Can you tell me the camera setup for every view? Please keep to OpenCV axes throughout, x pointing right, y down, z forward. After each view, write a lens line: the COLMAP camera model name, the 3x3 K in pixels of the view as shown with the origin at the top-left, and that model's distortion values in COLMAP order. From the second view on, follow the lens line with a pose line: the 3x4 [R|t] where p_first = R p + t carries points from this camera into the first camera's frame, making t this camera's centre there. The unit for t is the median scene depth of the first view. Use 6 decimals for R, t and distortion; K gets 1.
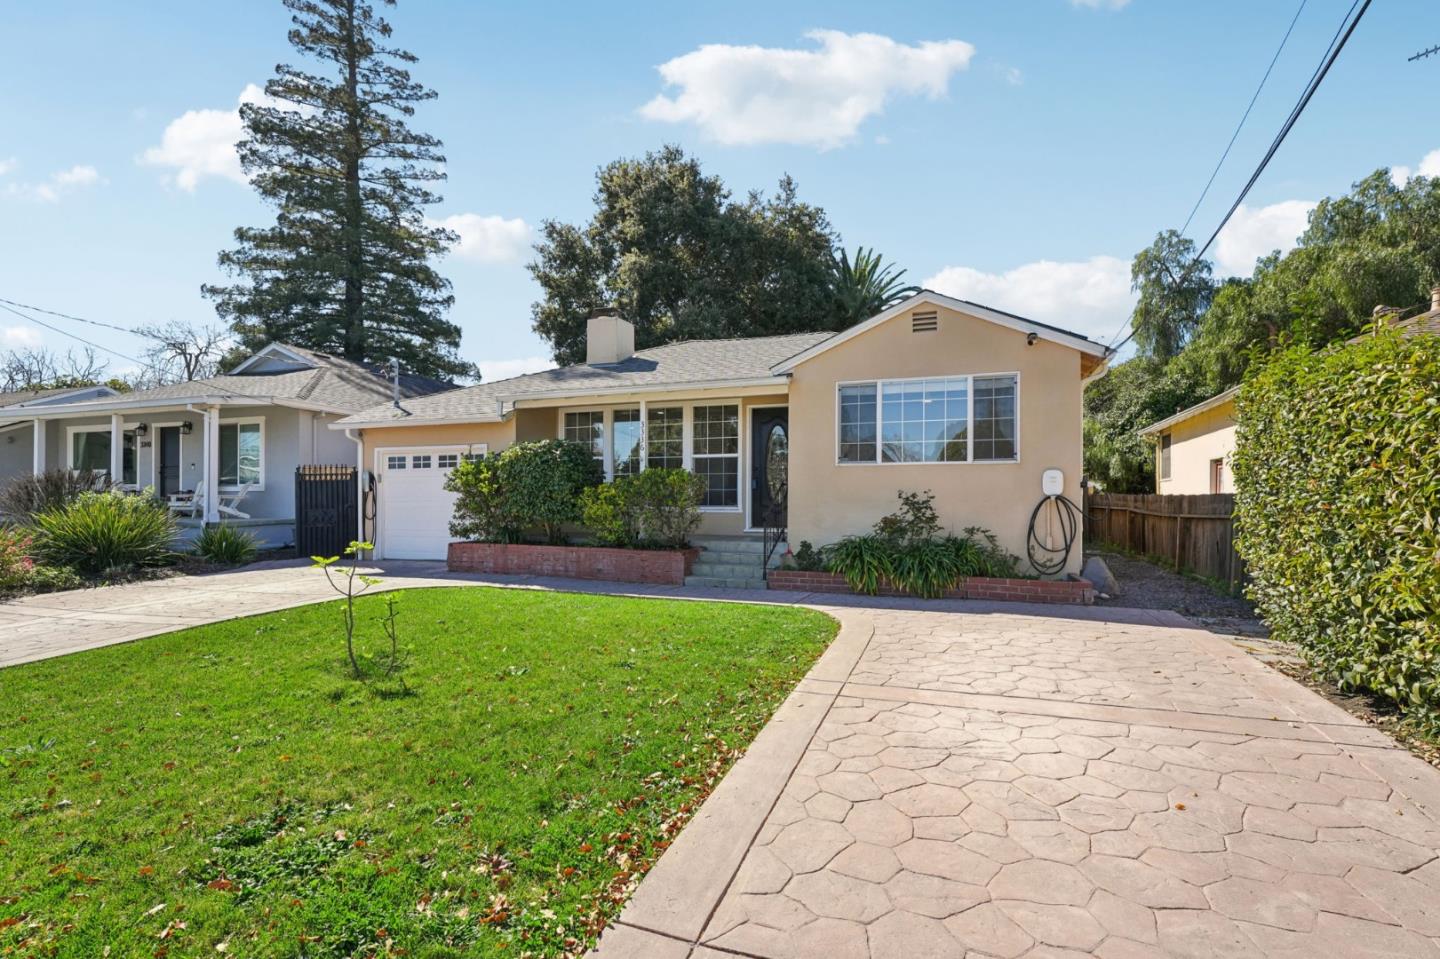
lens RADIAL K [[752.7, 0, 716.8], [0, 752.7, 493.2], [0, 0, 1]] dist [0.000688, 0.000287]
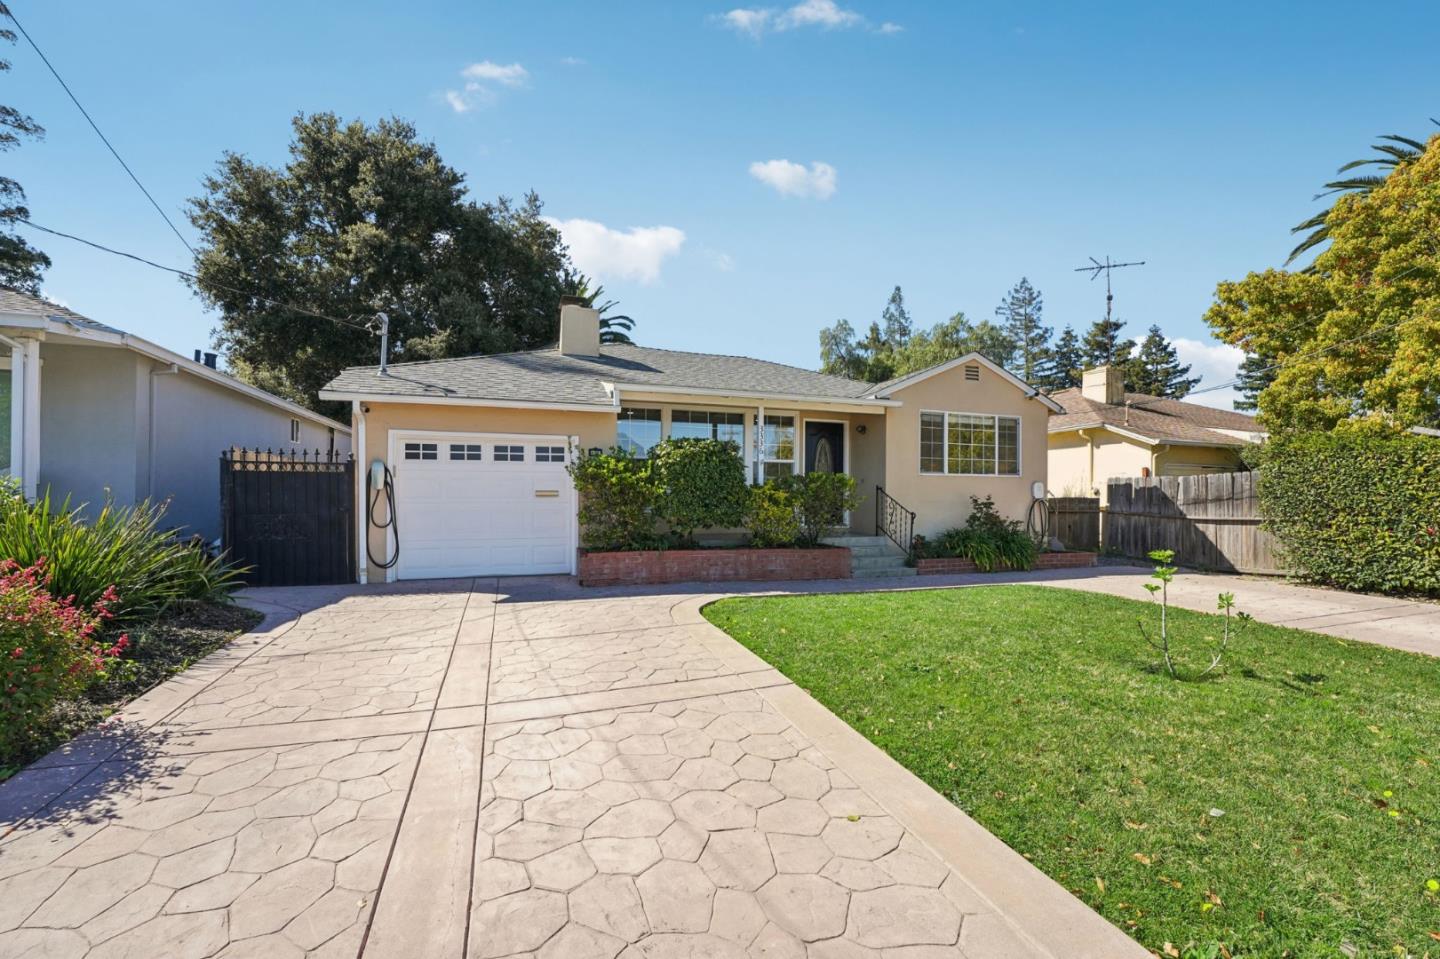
lens RADIAL K [[657.4, 0, 729.3], [0, 657.4, 485.0], [0, 0, 1]] dist [-0.032757, 0.003959]
pose [[0.733861, 0.017908, 0.679063, -0.641722], [-0.006803, 0.999796, -0.019014, 0.003134], [-0.679266, 0.009334, 0.733833, 0.312228]]
